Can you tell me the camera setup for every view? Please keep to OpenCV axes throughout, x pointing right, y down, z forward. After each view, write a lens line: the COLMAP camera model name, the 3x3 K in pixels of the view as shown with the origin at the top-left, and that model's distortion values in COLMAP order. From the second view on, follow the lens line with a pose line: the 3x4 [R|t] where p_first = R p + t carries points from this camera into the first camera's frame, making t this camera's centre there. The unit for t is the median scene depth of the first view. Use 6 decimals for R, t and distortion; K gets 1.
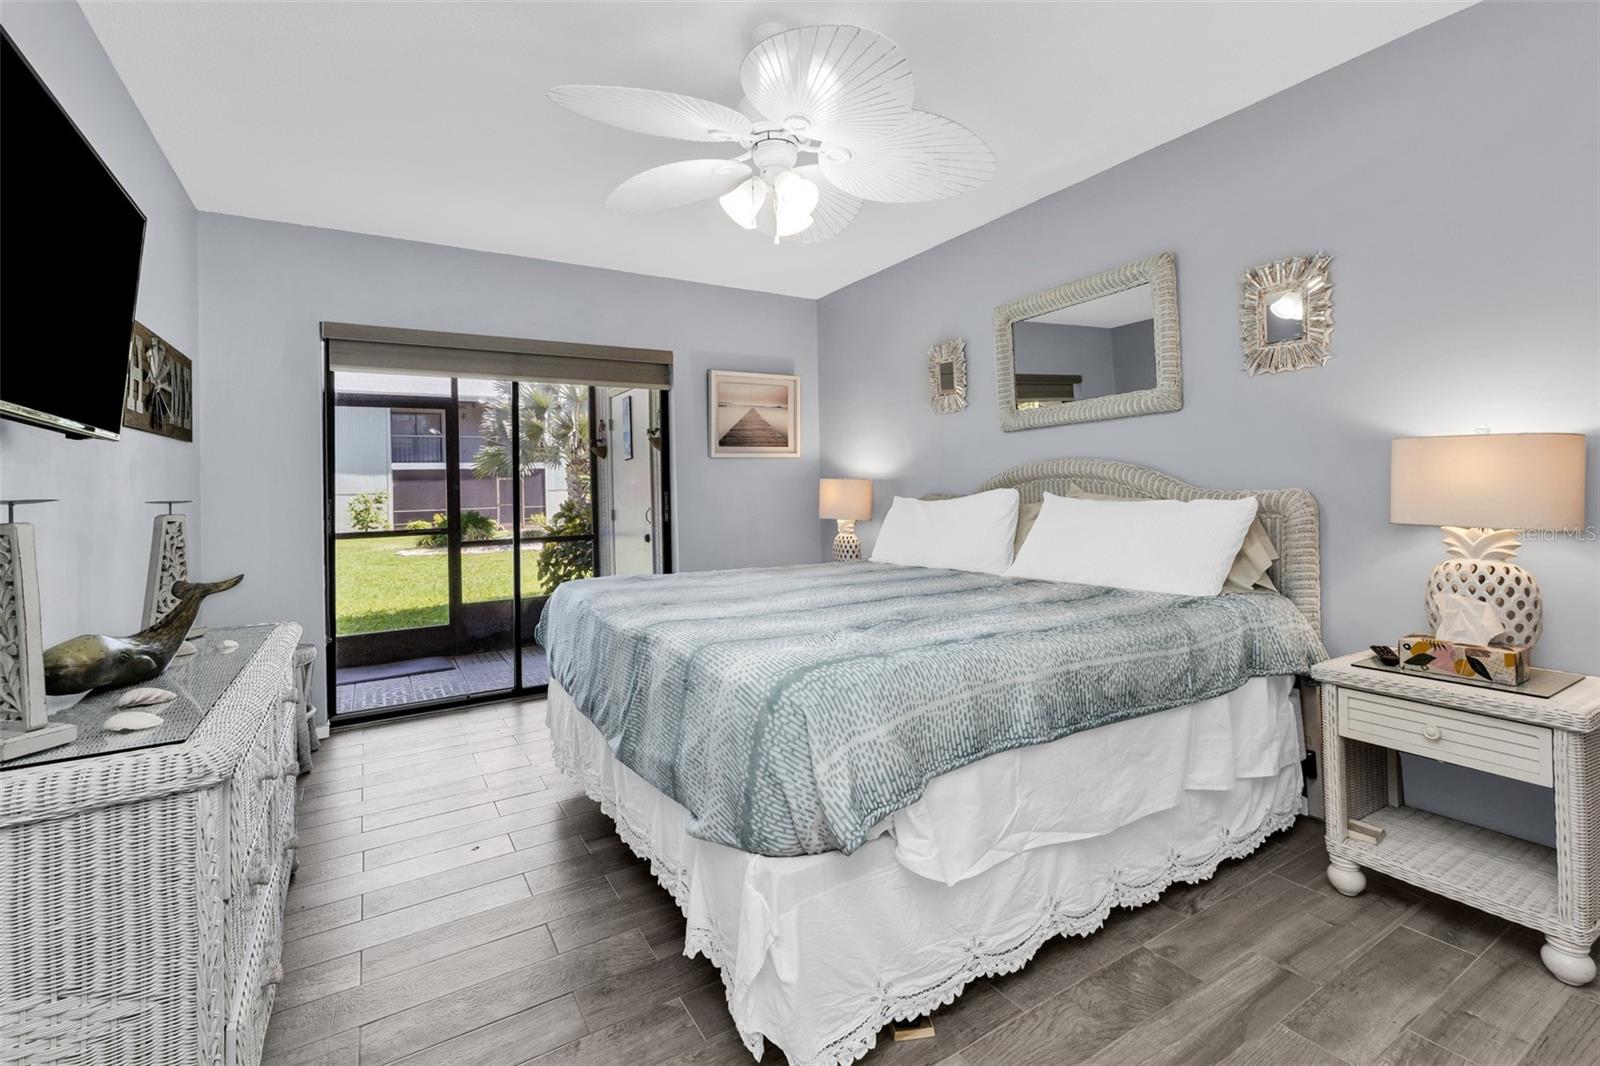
lens RADIAL K [[699.4, 0, 797.9], [0, 699.4, 510.7], [0, 0, 1]] dist [-0.001486, -0.000490]
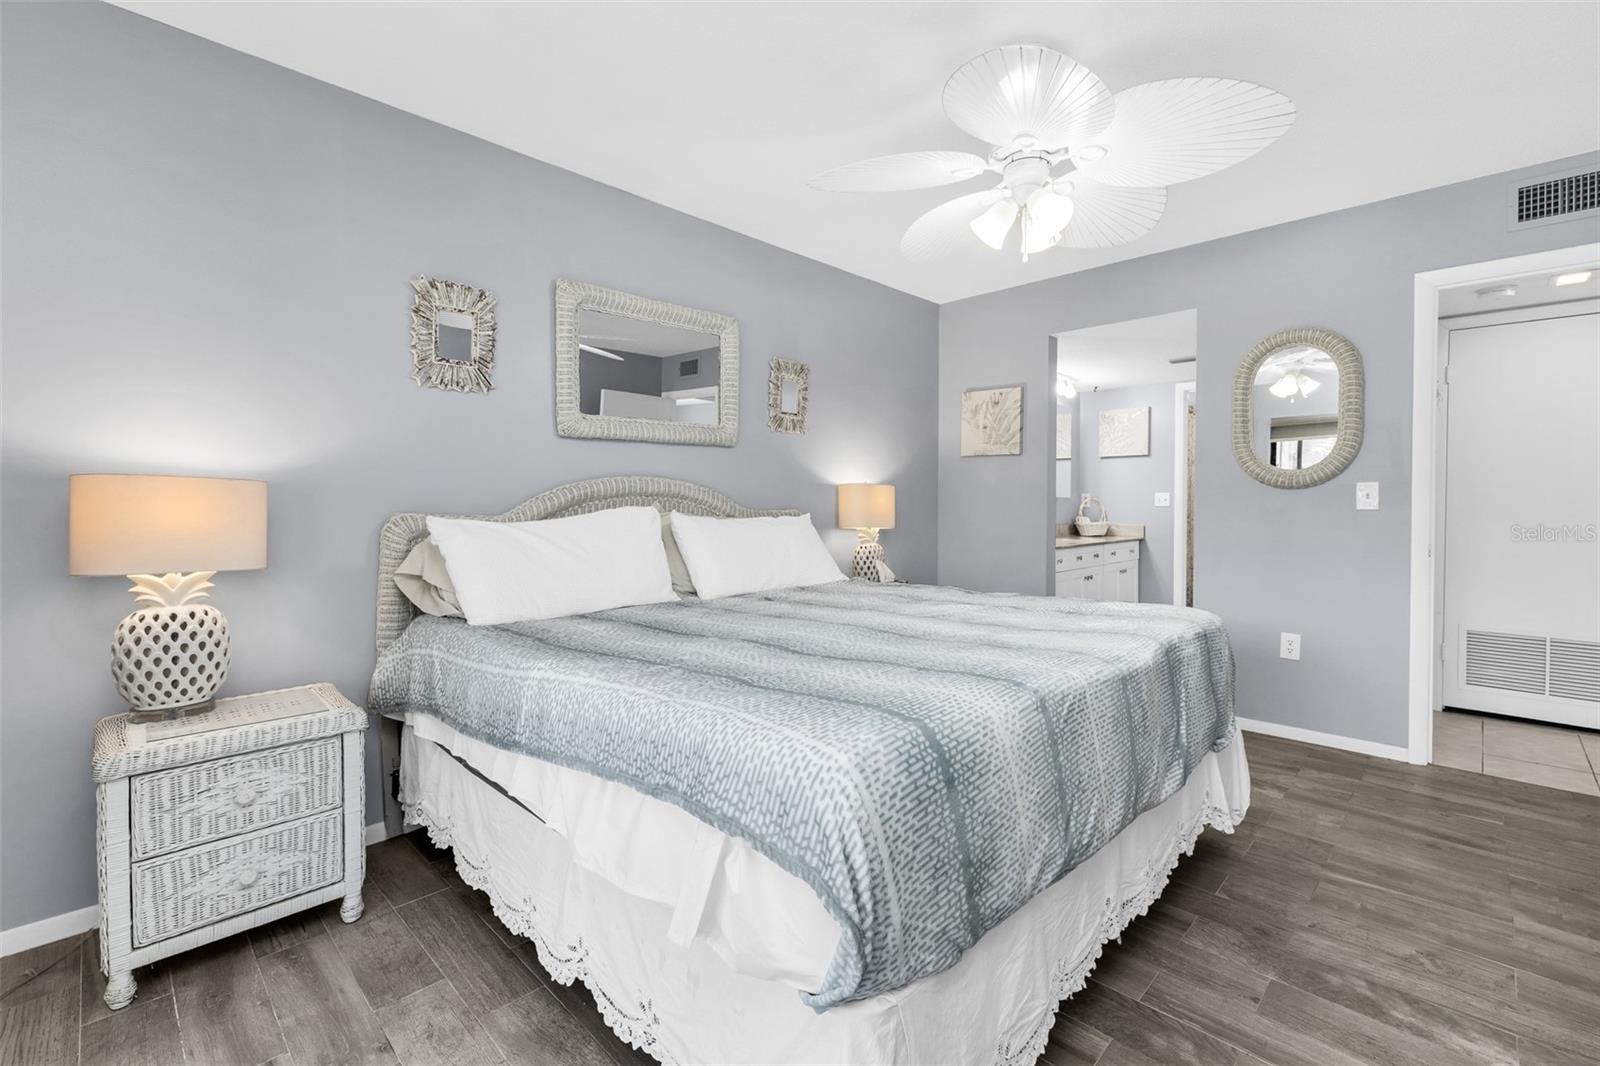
lens RADIAL K [[692.8, 0, 808.4], [0, 692.8, 529.9], [0, 0, 1]] dist [-0.000871, -0.000706]
pose [[-0.268542, 0.024435, 0.962958, -0.276317], [0.026257, 0.999492, -0.018040, 0.003149], [-0.962910, 0.020440, -0.269047, 0.463767]]
